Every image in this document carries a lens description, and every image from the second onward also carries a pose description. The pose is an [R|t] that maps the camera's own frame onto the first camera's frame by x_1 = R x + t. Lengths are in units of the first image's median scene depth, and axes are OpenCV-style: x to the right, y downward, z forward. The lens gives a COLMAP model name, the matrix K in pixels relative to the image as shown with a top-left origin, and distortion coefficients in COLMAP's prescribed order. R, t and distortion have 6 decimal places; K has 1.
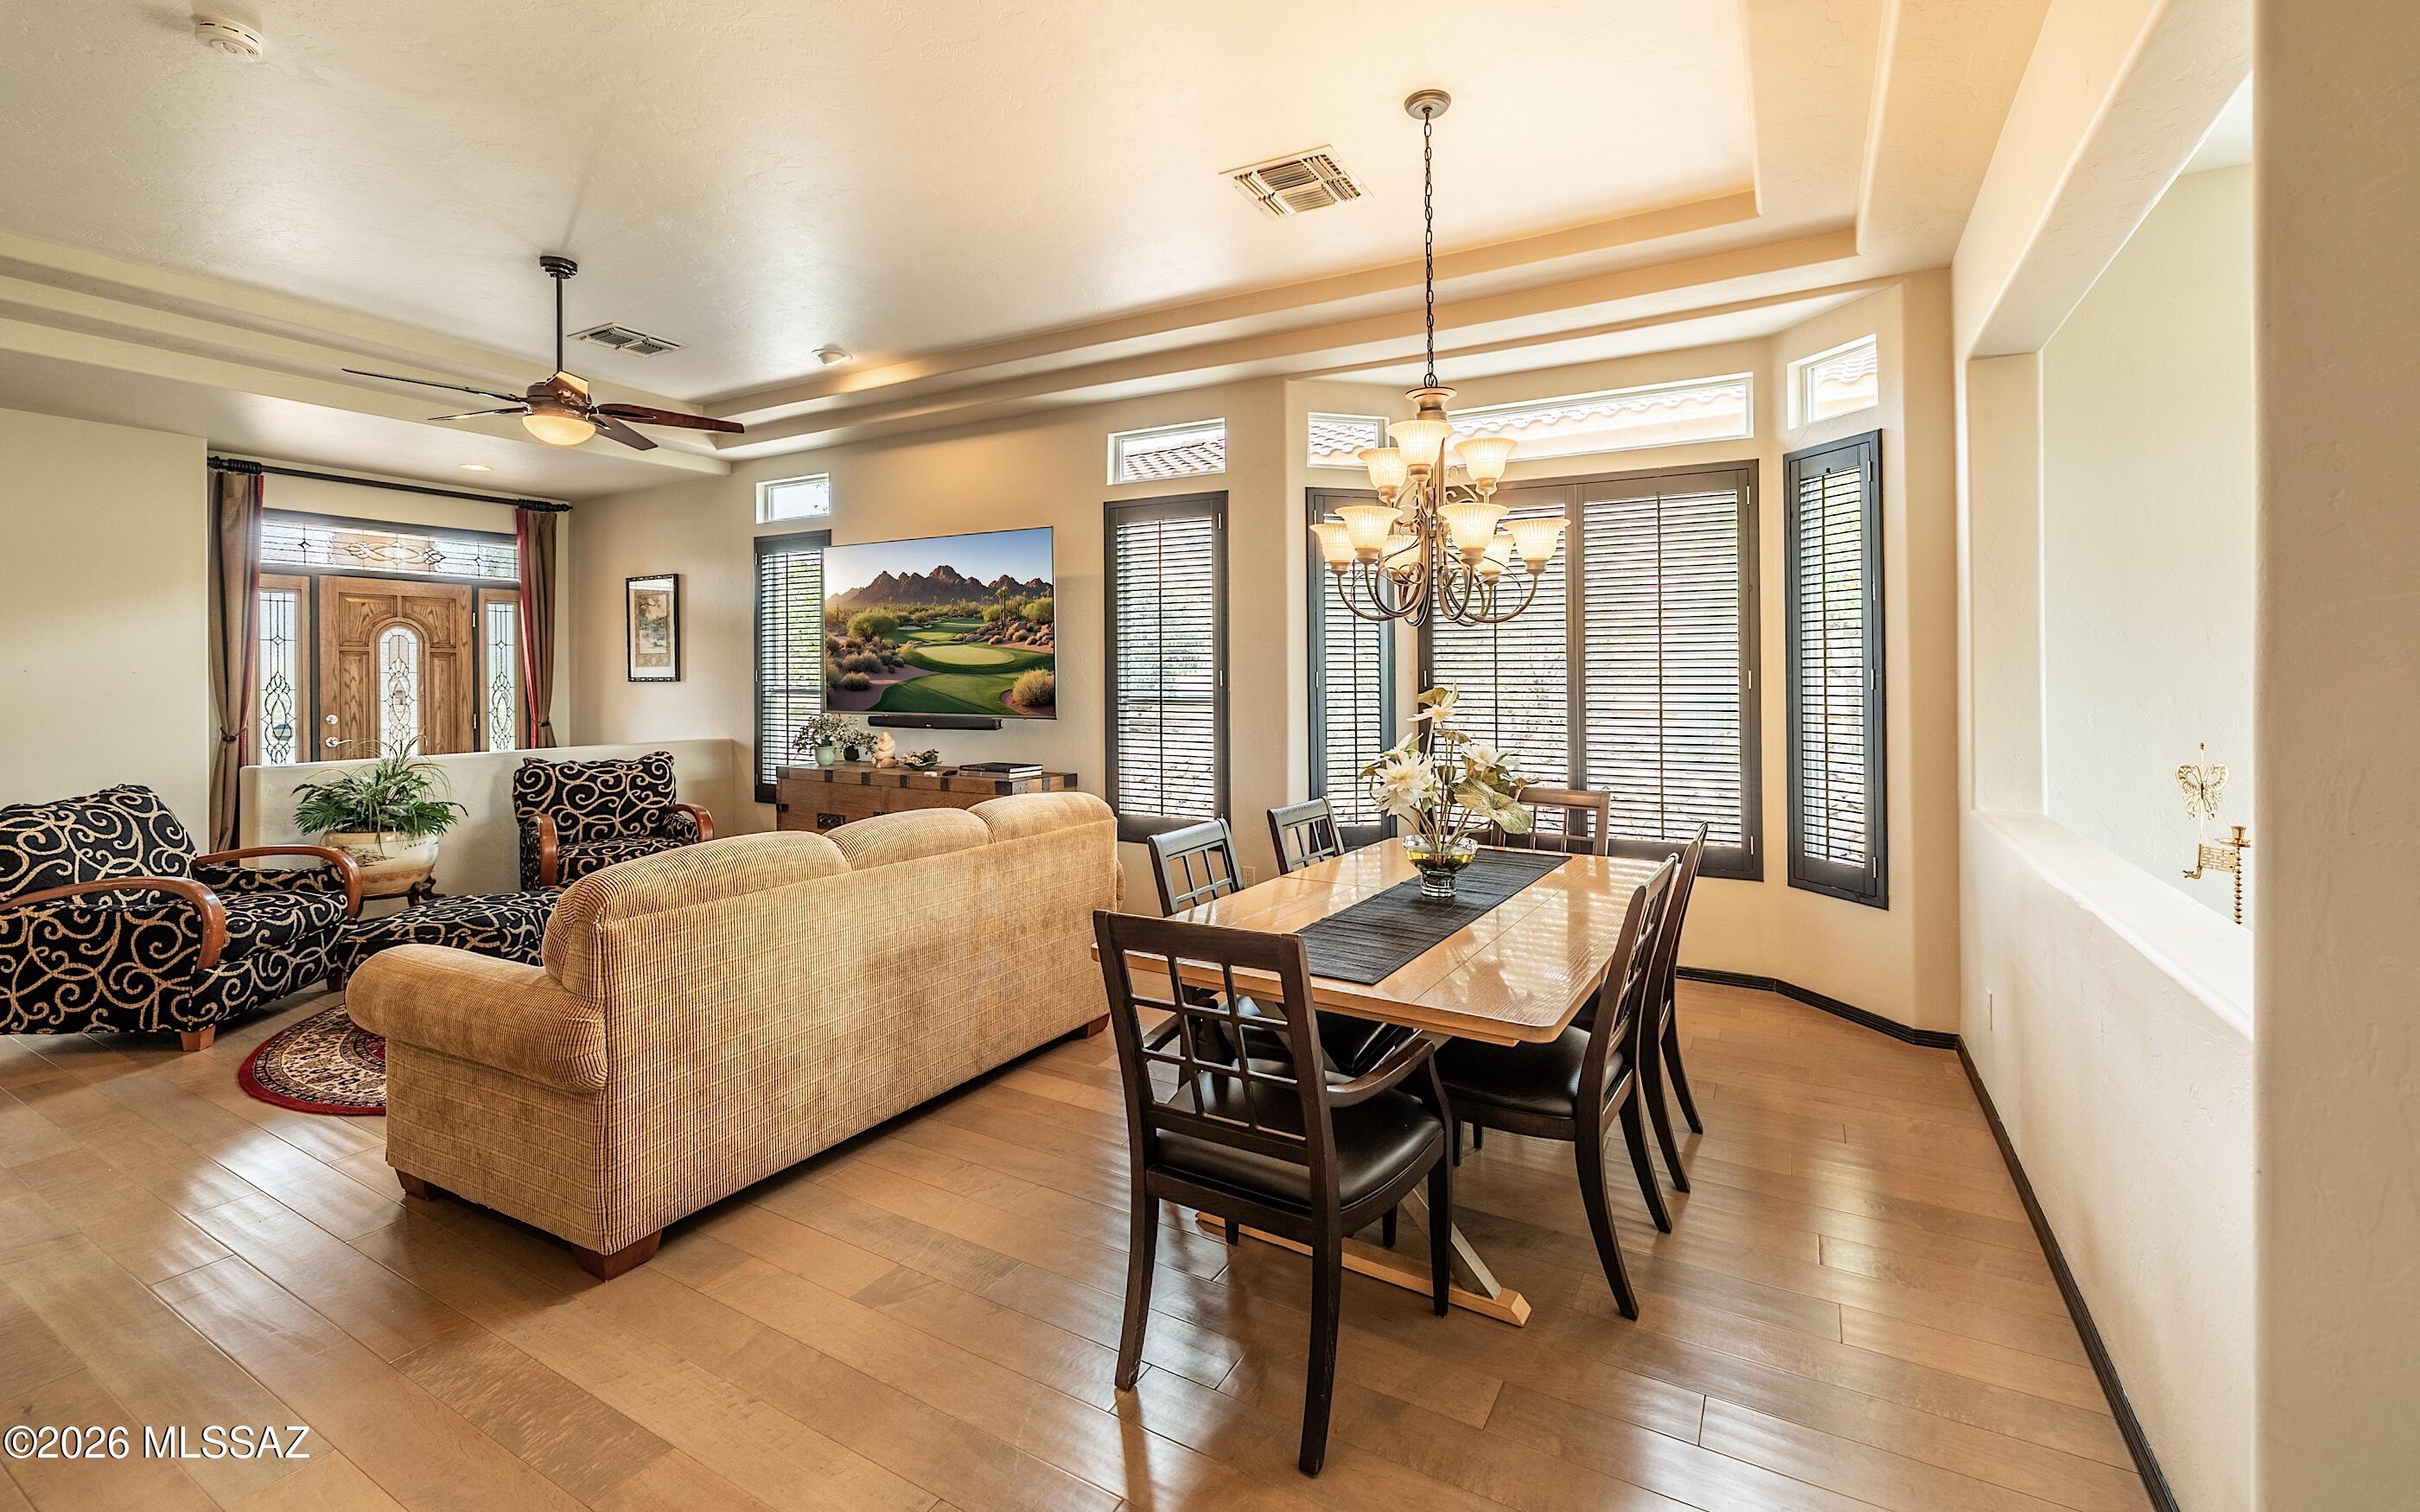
lens RADIAL K [[1017.5, 0, 1219.0], [0, 1017.5, 696.9], [0, 0, 1]] dist [0.000027, 0.000030]
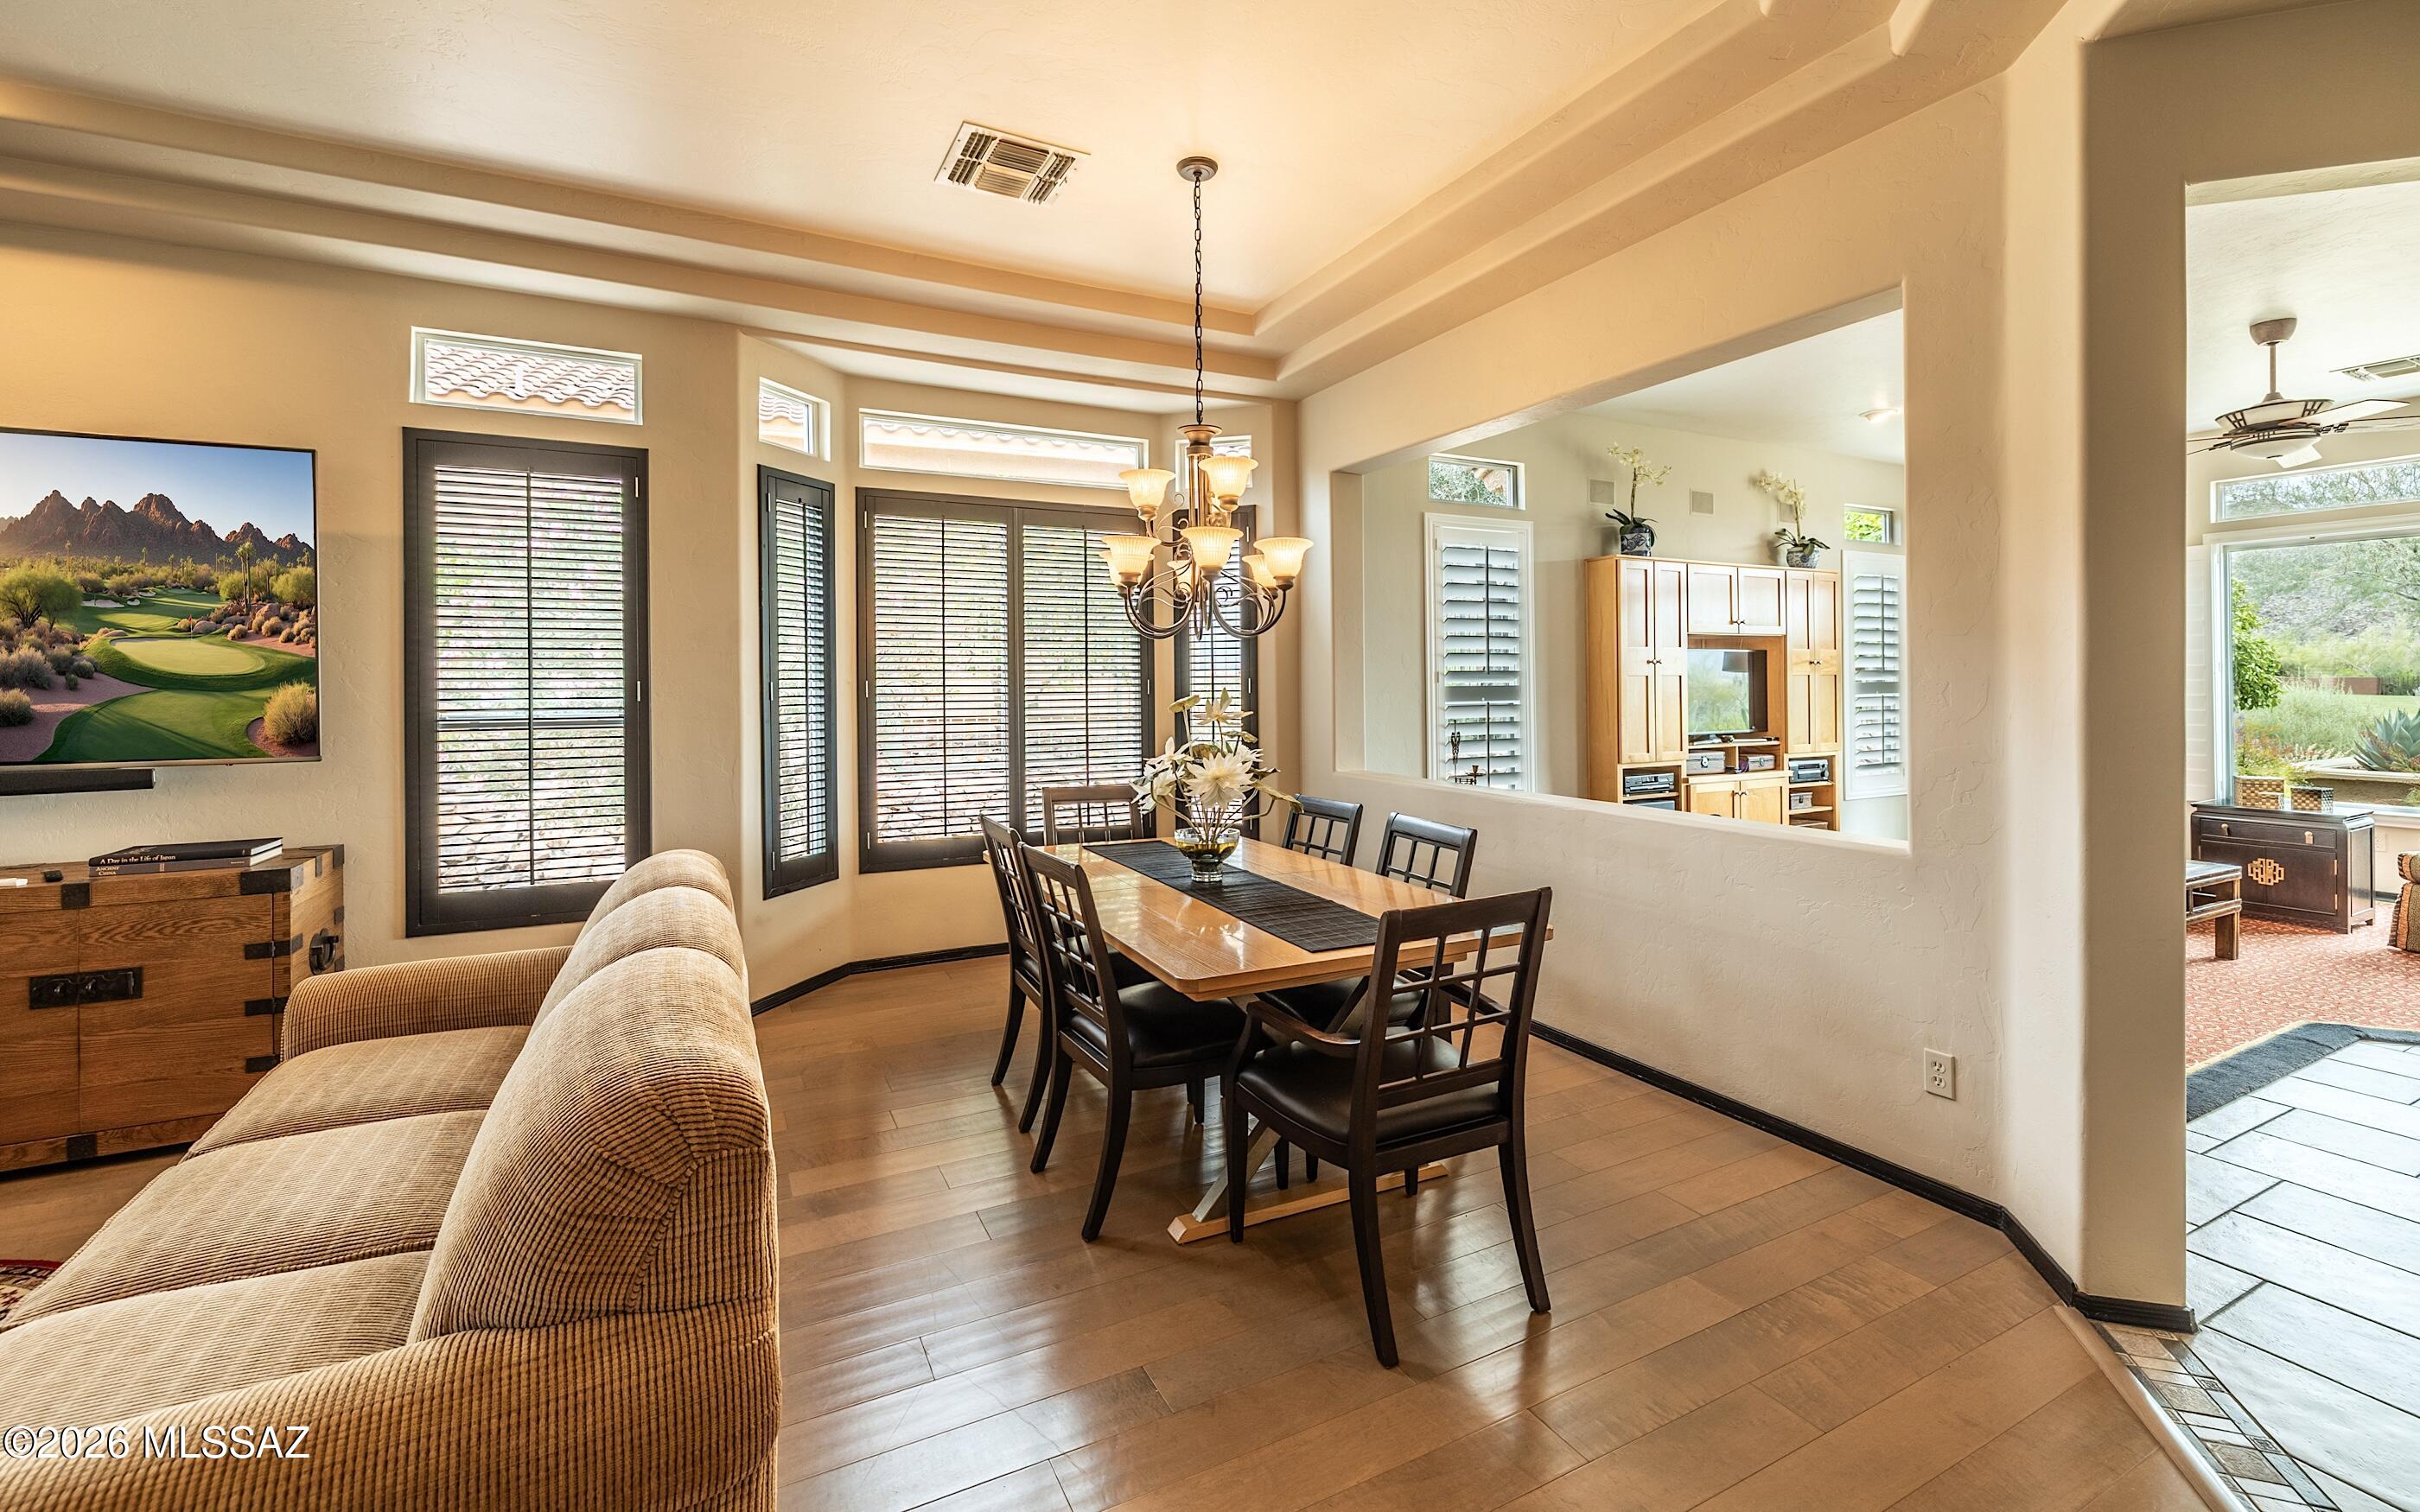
lens RADIAL K [[1040.1, 0, 1221.0], [0, 1040.1, 670.9], [0, 0, 1]] dist [-0.012107, 0.000241]
pose [[0.547699, 0.007181, 0.836645, -0.411654], [0.029278, 0.999186, -0.027743, -0.001506], [-0.836163, 0.039691, 0.547043, 0.216566]]
